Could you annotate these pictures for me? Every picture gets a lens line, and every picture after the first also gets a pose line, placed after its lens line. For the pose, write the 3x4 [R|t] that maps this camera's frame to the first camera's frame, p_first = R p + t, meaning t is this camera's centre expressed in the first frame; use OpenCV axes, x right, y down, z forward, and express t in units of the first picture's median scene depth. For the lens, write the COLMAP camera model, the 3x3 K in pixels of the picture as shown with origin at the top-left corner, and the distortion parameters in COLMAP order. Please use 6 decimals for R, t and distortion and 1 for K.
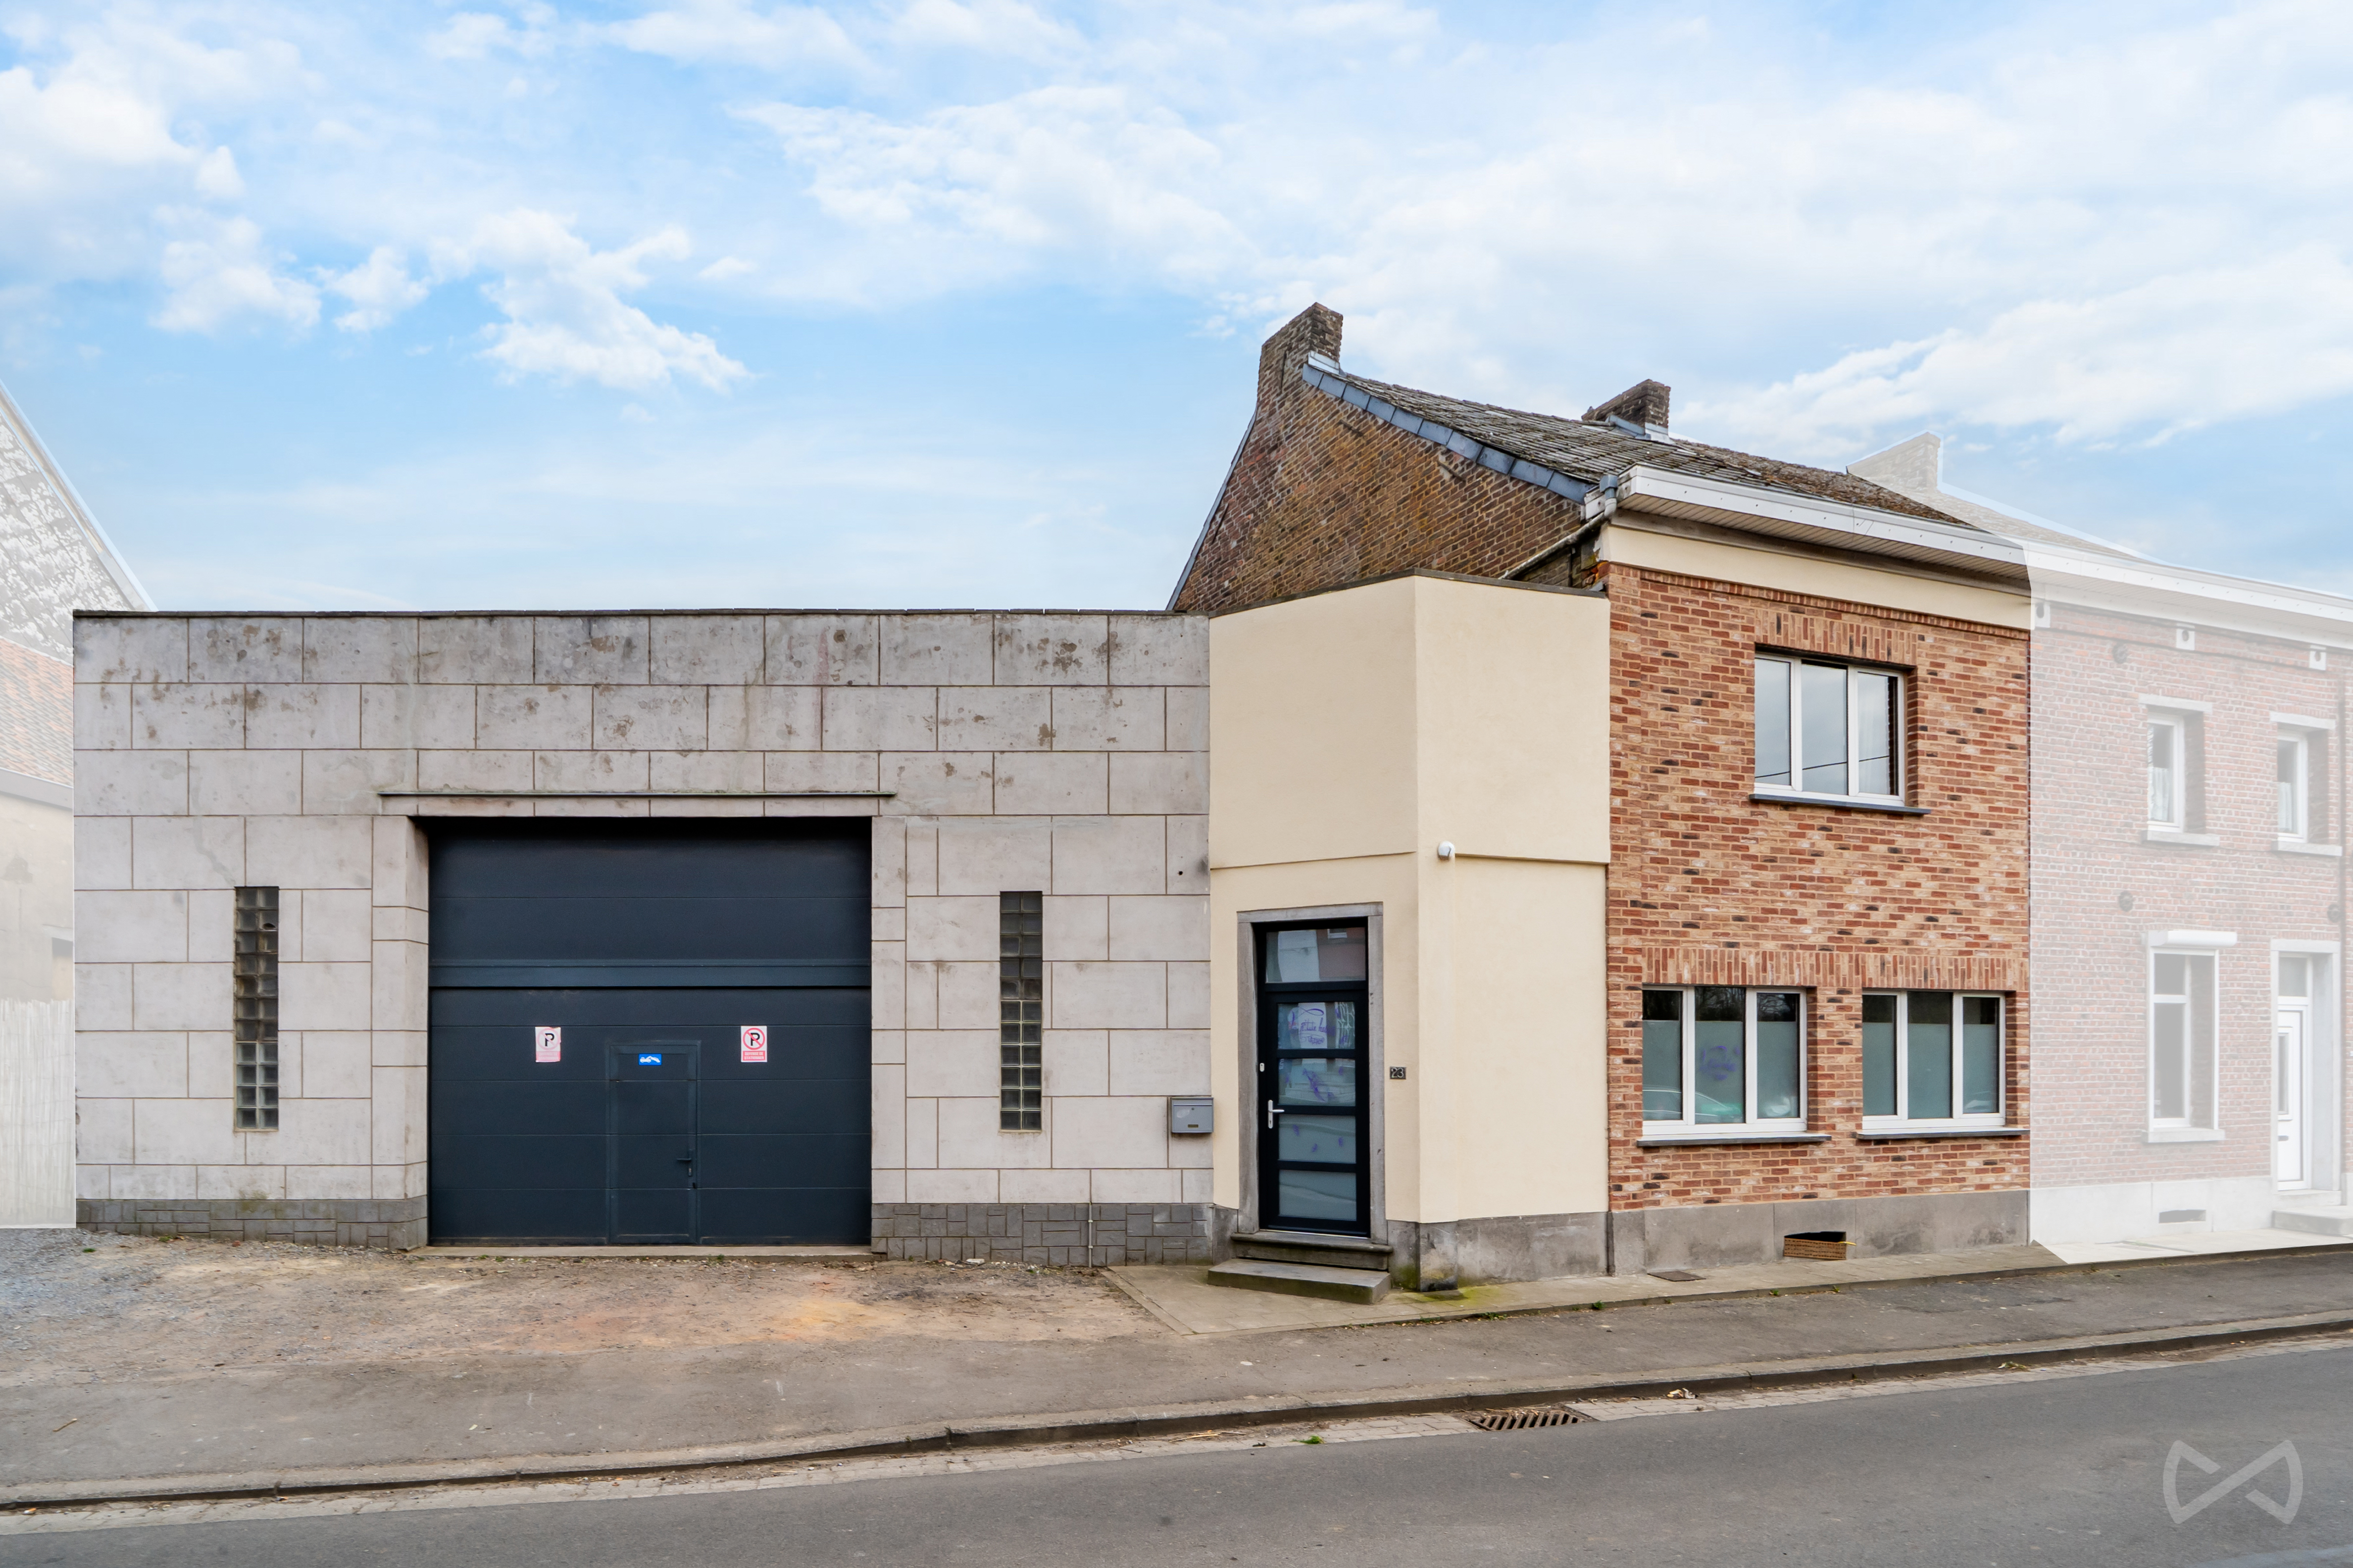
lens RADIAL K [[1090.7, 0, 1127.4], [0, 1090.7, 1041.3], [0, 0, 1]] dist [-0.016065, 0.001385]
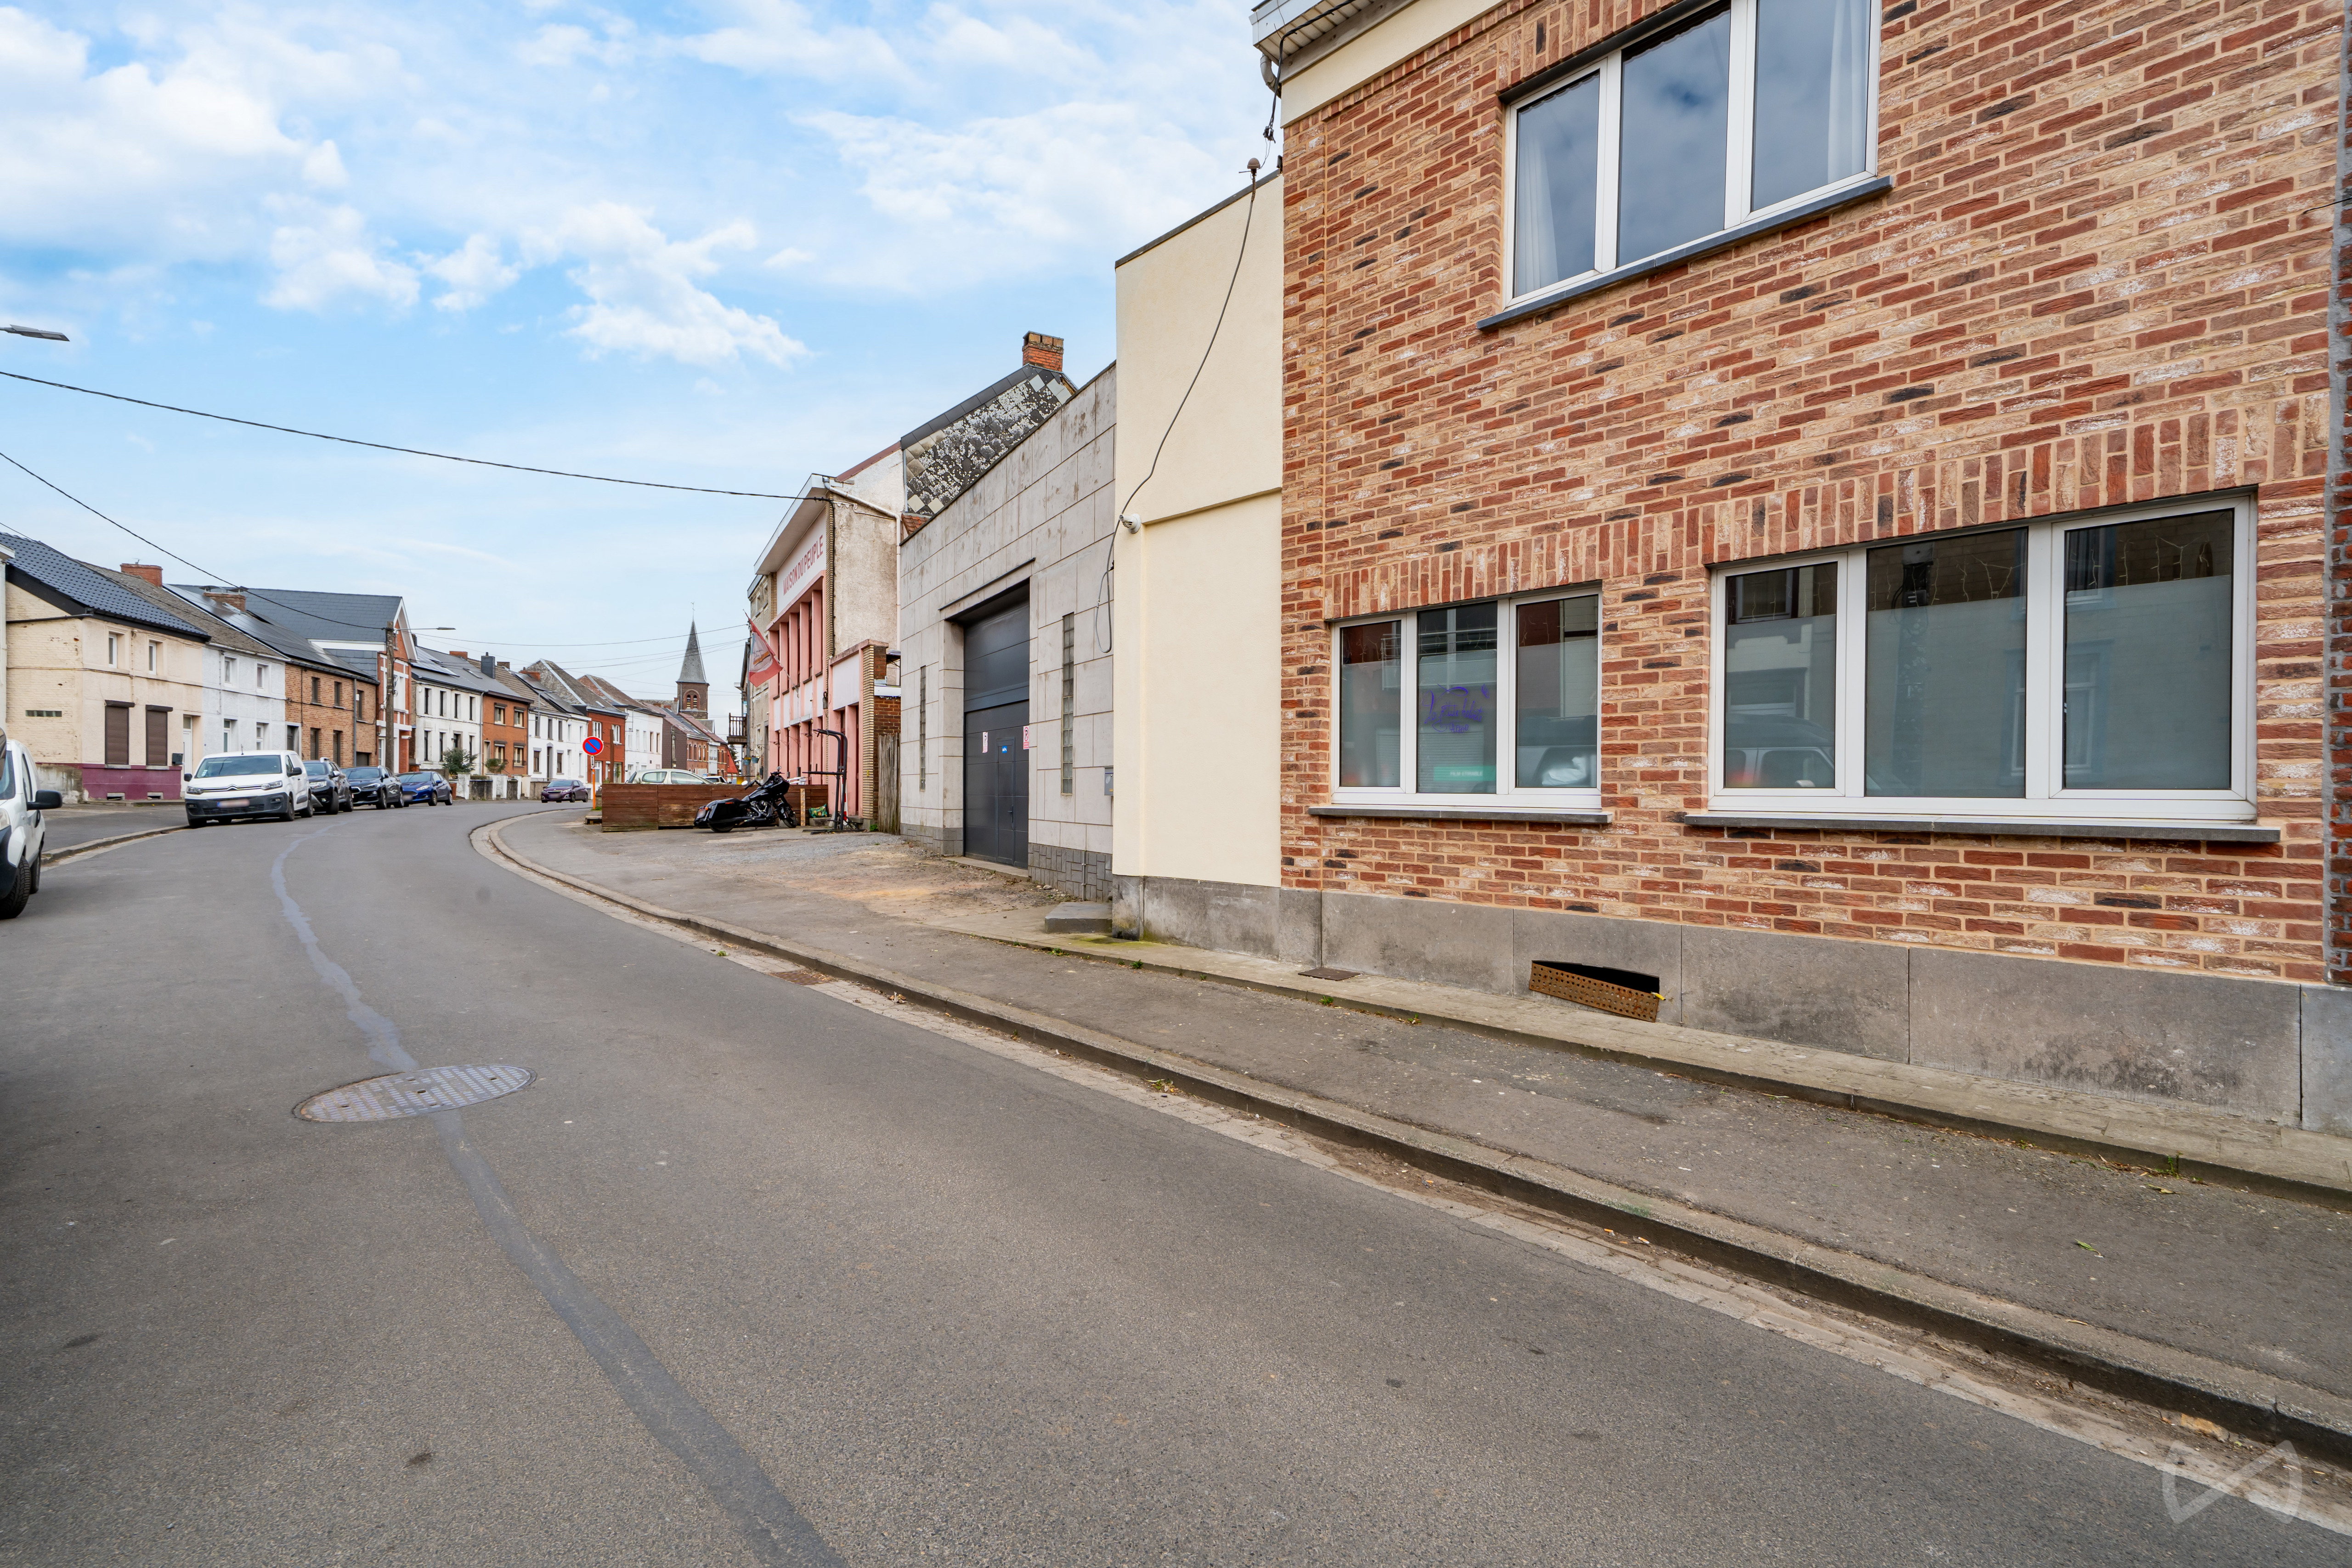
lens RADIAL K [[1090.8, 0, 1177.6], [0, 1090.8, 793.4], [0, 0, 1]] dist [0.028720, -0.002031]
pose [[0.452091, 0.006262, -0.891950, 1.153133], [0.010187, 0.999874, 0.012184, 0.067301], [0.891914, -0.014595, 0.451970, 0.513148]]
